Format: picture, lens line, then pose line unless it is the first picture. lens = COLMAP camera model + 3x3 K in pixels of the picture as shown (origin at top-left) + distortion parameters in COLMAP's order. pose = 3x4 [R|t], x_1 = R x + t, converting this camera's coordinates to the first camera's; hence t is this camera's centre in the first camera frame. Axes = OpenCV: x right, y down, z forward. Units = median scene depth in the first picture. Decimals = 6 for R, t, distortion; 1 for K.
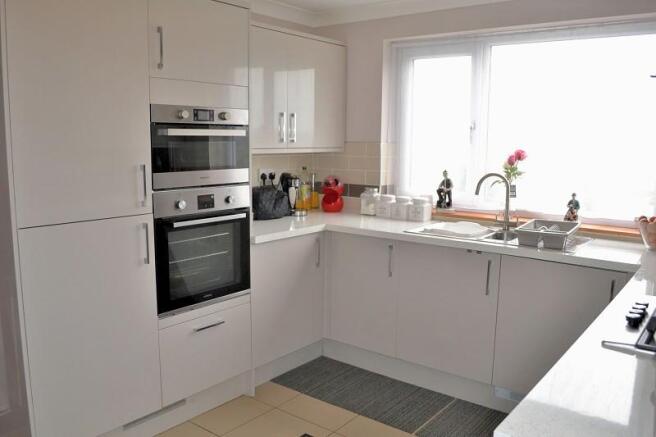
lens RADIAL K [[521.7, 0, 328.0], [0, 521.7, 218.5], [0, 0, 1]] dist [-0.071355, -0.000929]
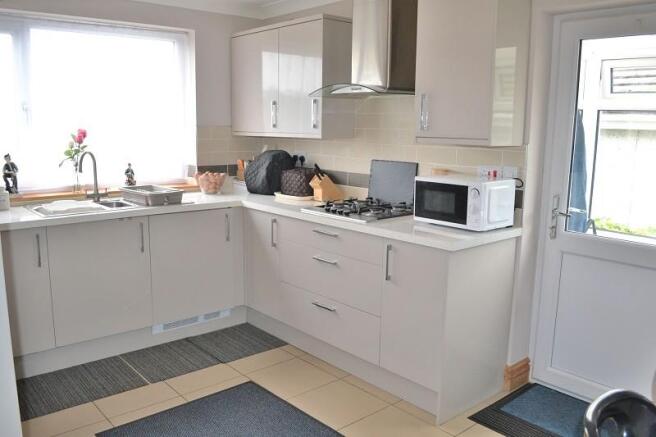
lens RADIAL K [[521.7, 0, 328.0], [0, 521.7, 218.5], [0, 0, 1]] dist [-0.071355, -0.000929]
pose [[0.203747, -0.180638, 0.962215, -0.653638], [0.133710, 0.978756, 0.155431, -0.049336], [-0.969850, 0.096989, 0.223572, 0.279038]]
